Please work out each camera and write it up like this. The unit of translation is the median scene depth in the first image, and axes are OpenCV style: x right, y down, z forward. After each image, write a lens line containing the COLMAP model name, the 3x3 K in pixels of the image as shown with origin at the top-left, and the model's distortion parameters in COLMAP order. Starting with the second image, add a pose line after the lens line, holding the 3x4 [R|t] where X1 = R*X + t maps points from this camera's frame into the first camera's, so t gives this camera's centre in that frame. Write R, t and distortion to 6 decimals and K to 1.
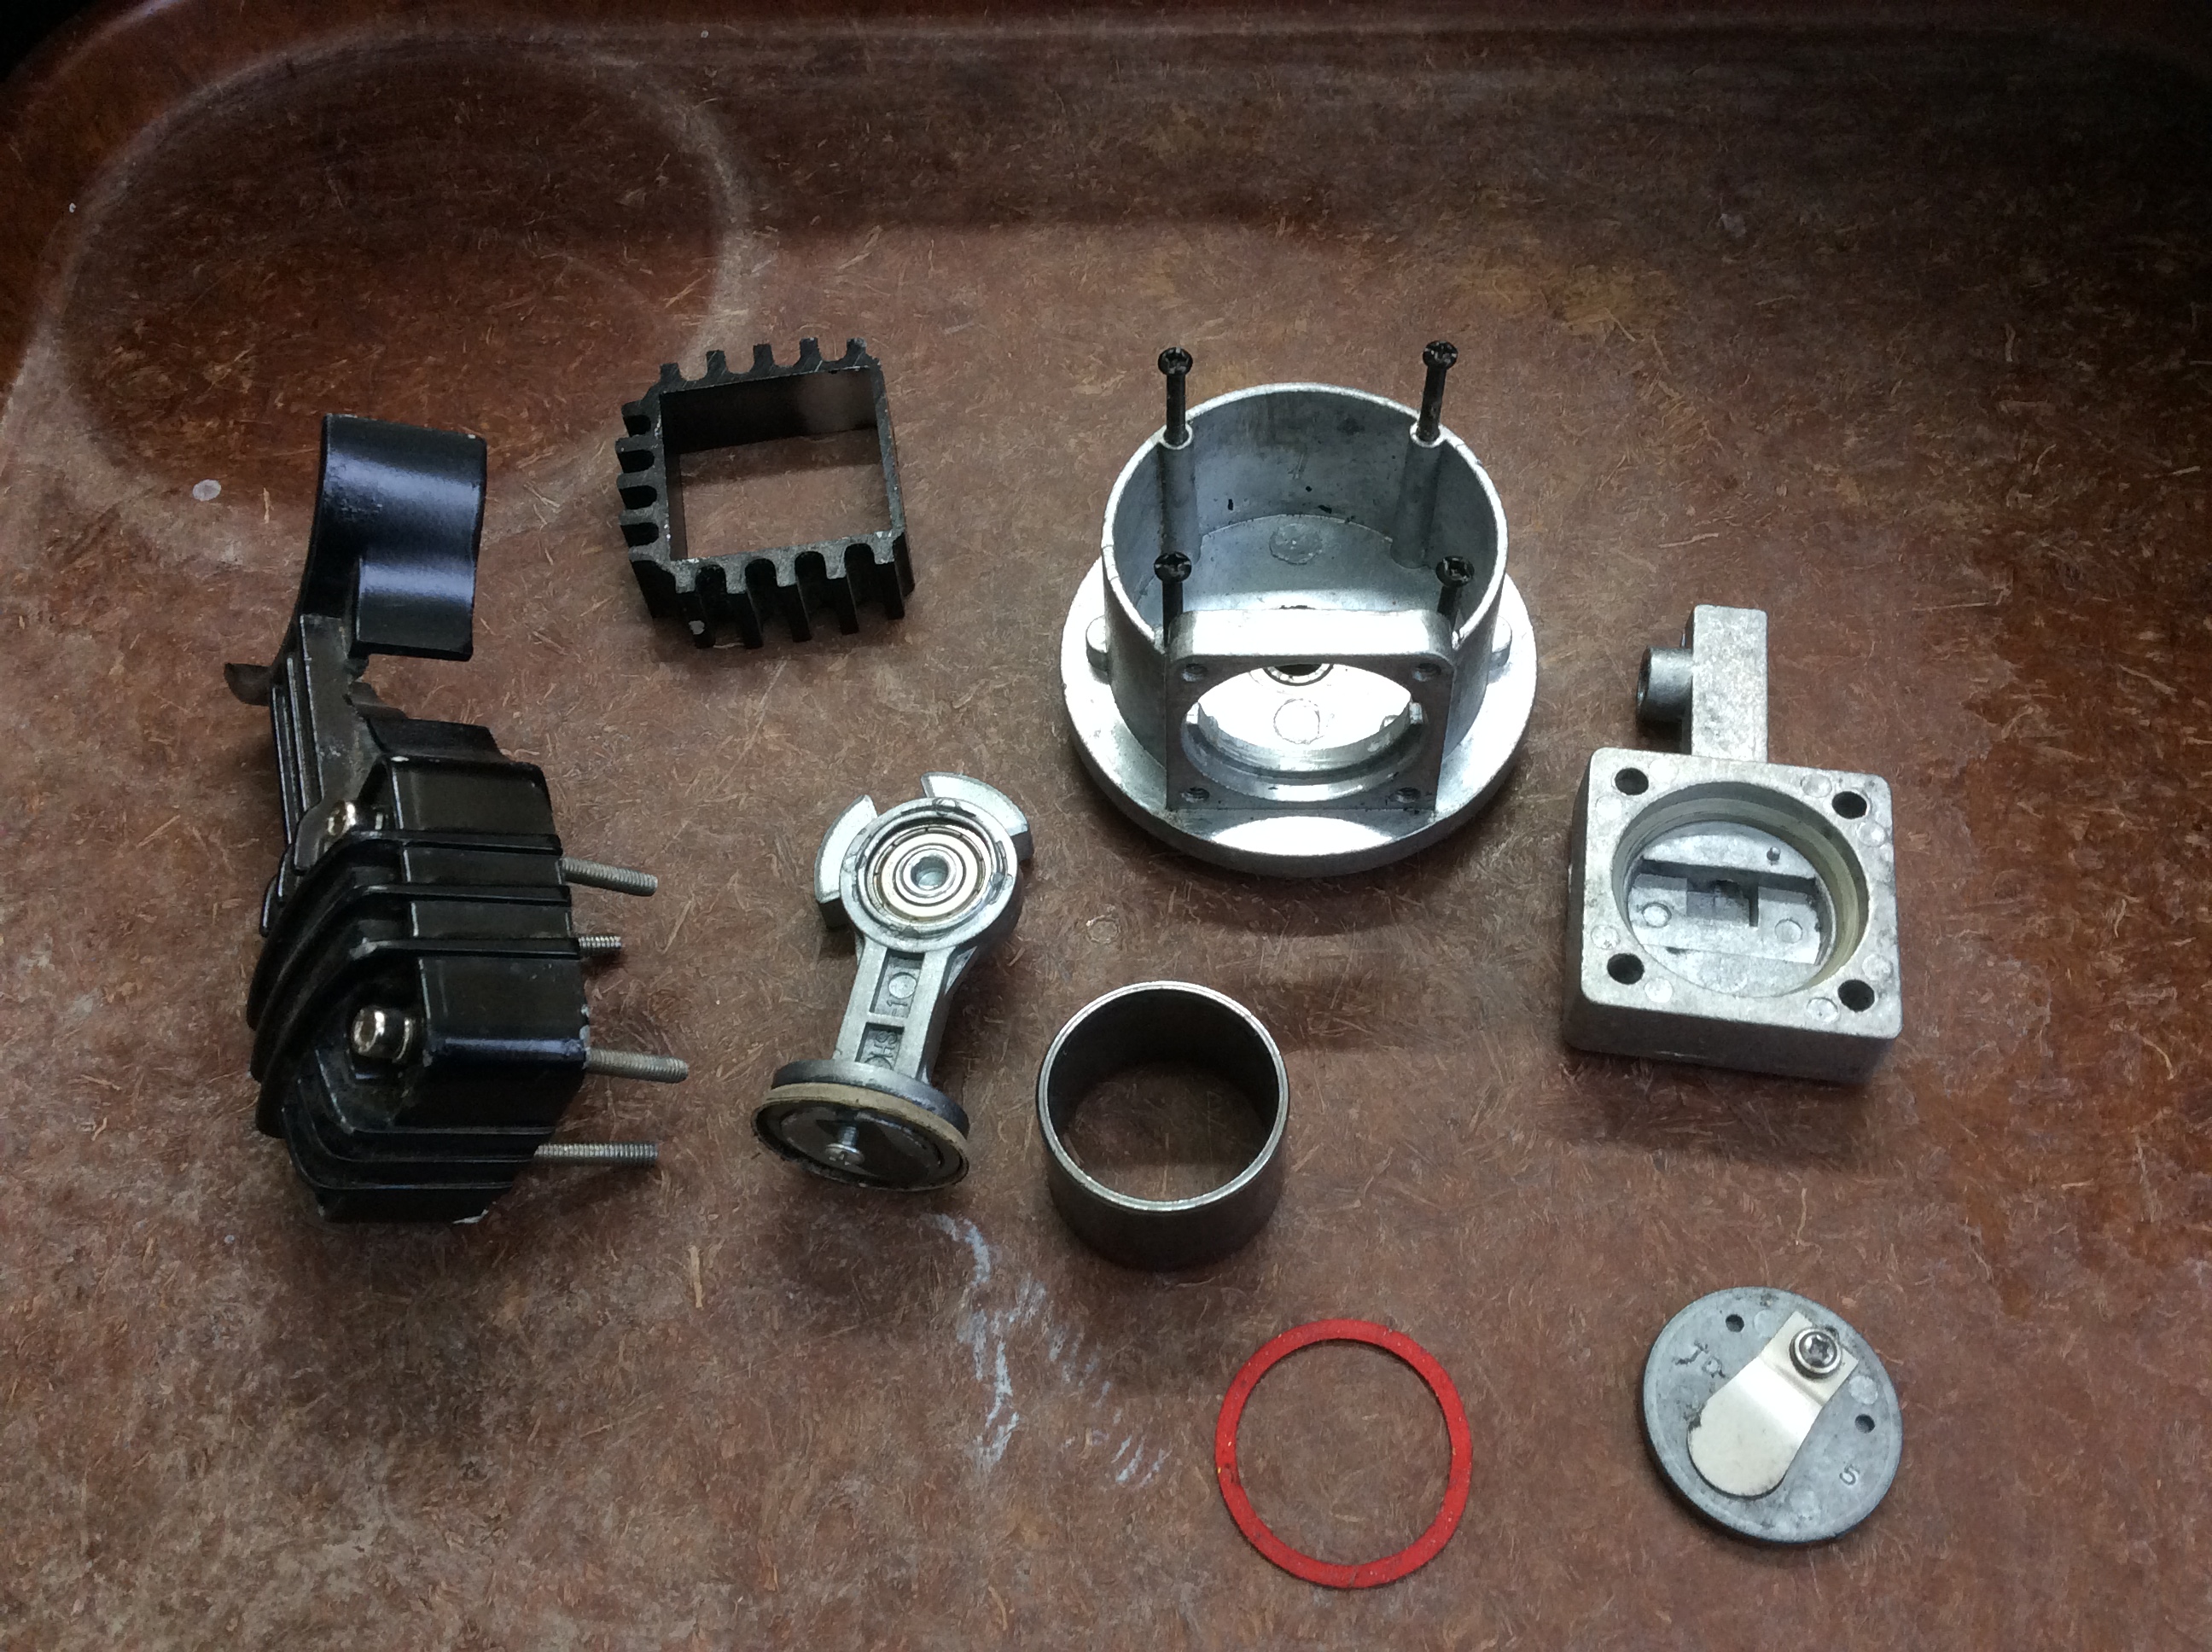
lens RADIAL K [[2002.8, 0, 1118.0], [0, 2002.8, 834.6], [0, 0, 1]] dist [0.118568, -0.273449]
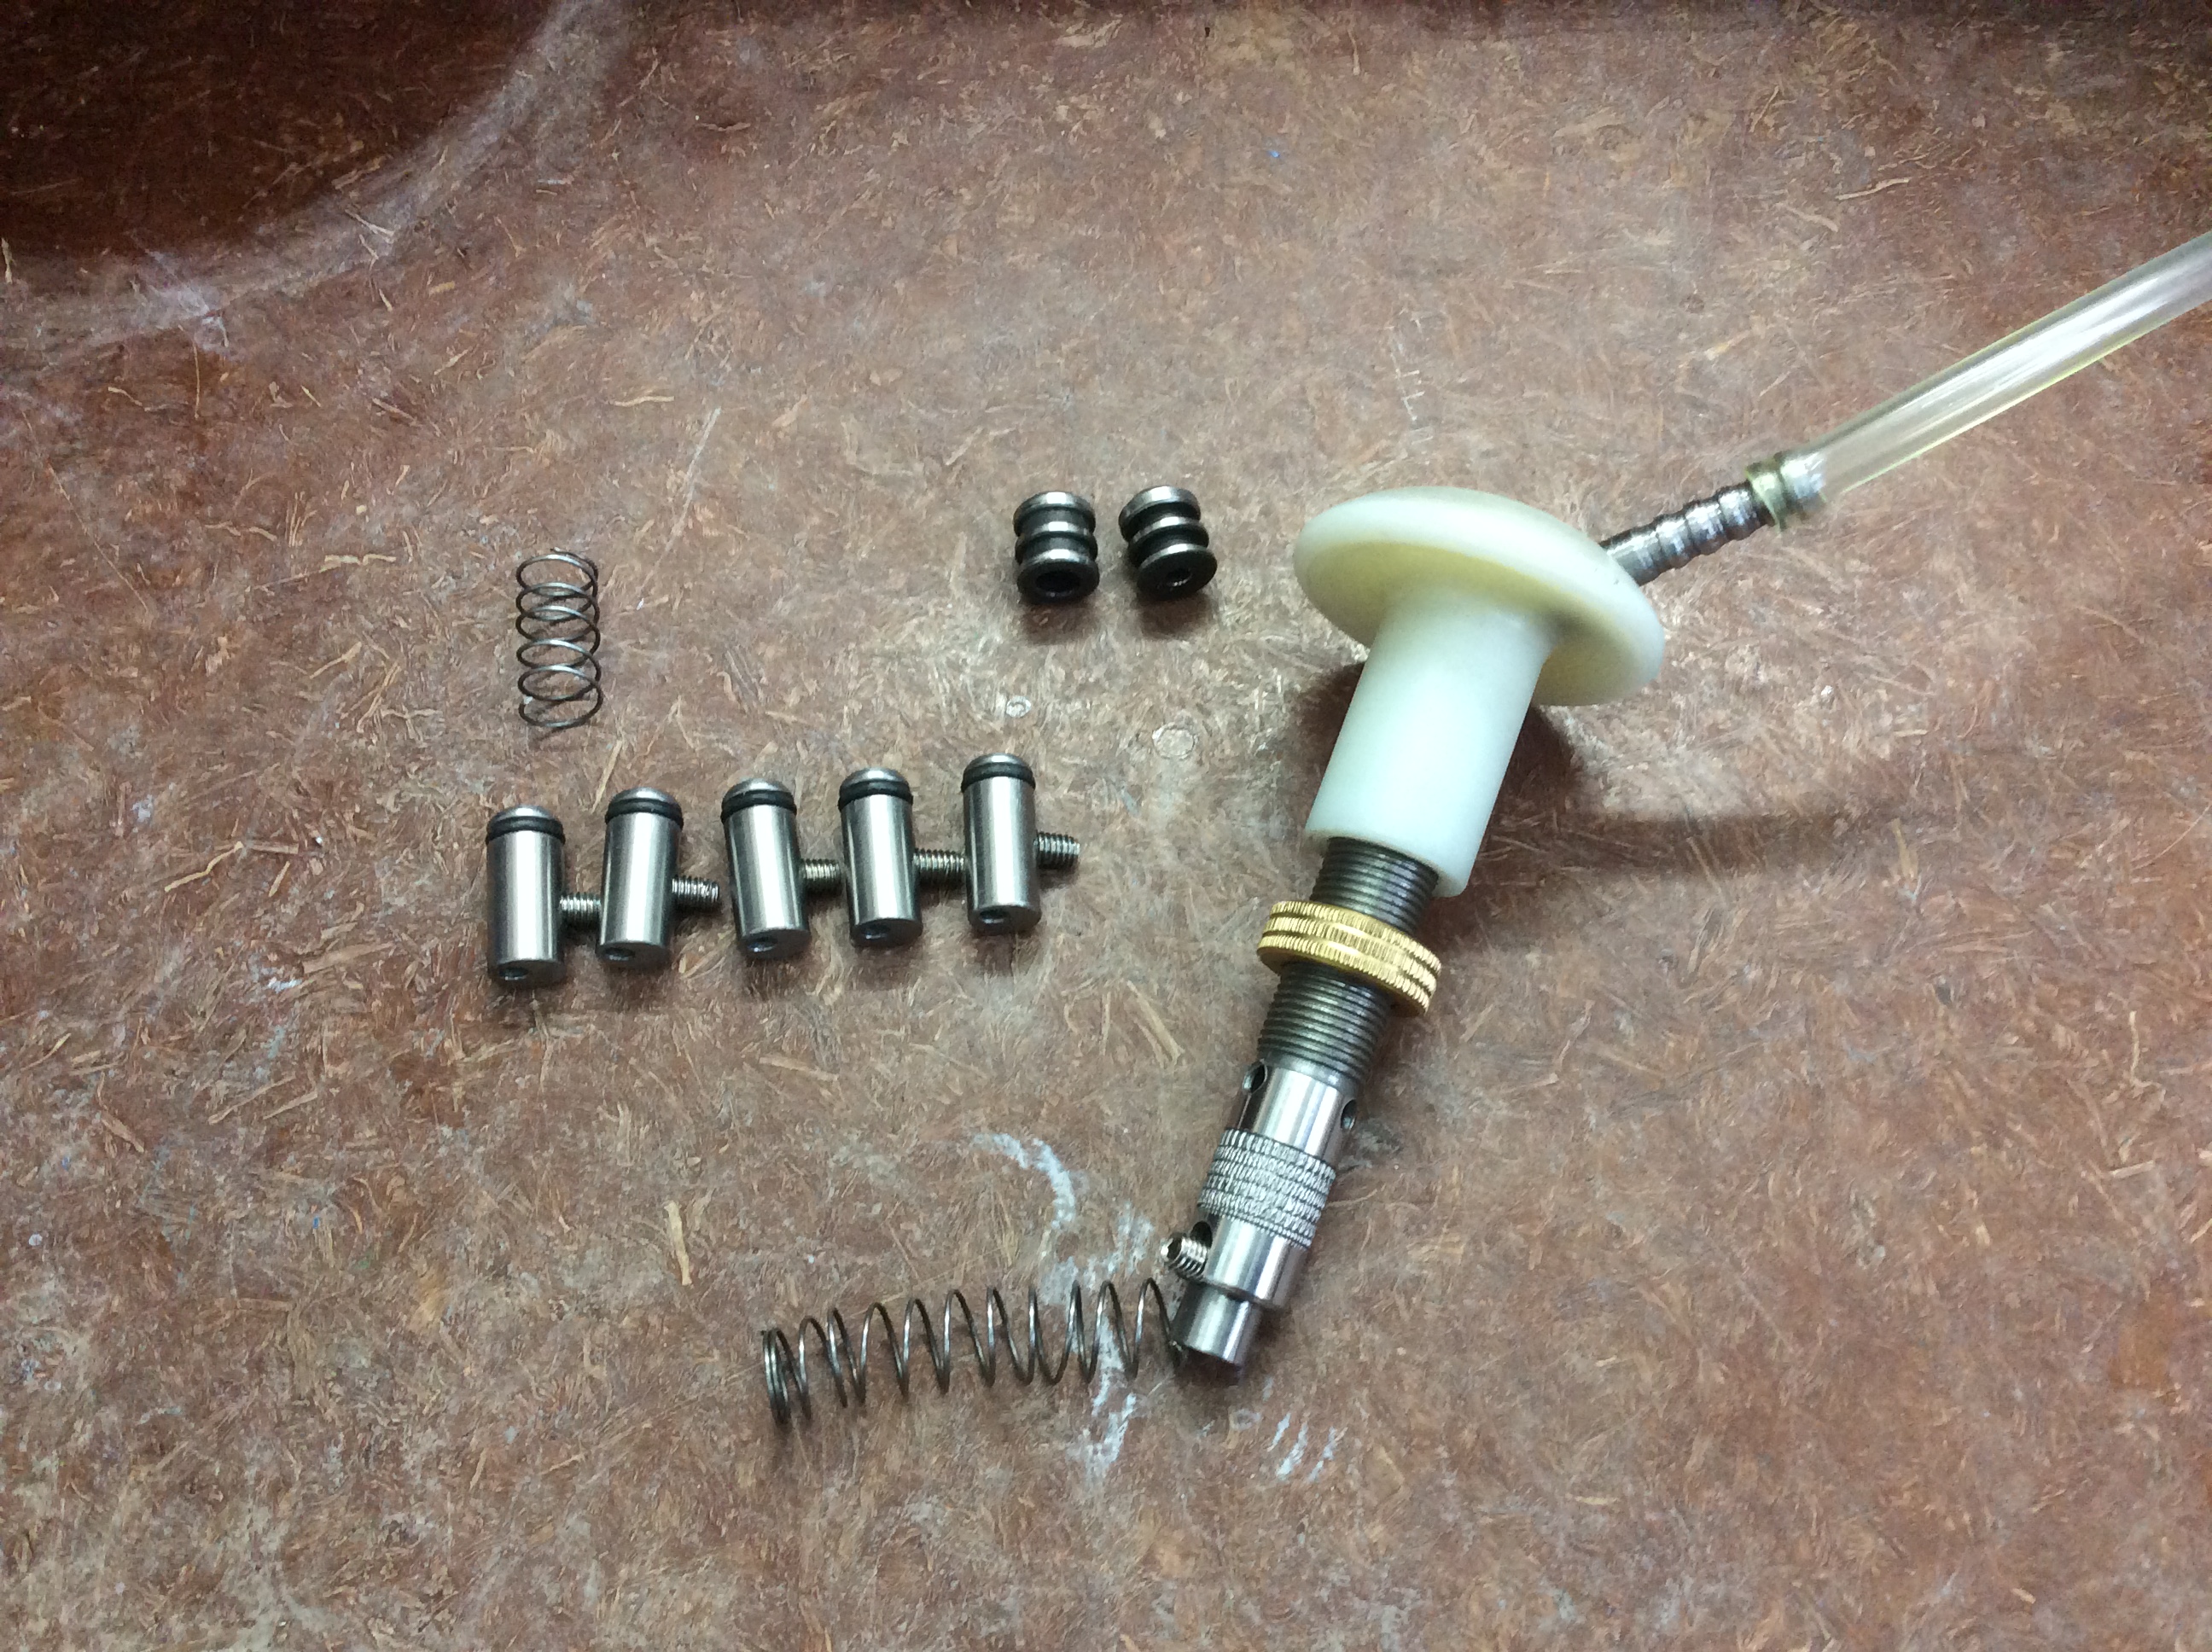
lens RADIAL K [[2002.8, 0, 1118.0], [0, 2002.8, 834.6], [0, 0, 1]] dist [0.118568, -0.273449]
pose [[0.996462, -0.071333, 0.044436, -0.072015], [0.067296, 0.993973, 0.086534, 0.017132], [-0.050341, -0.083237, 0.995257, 0.272631]]
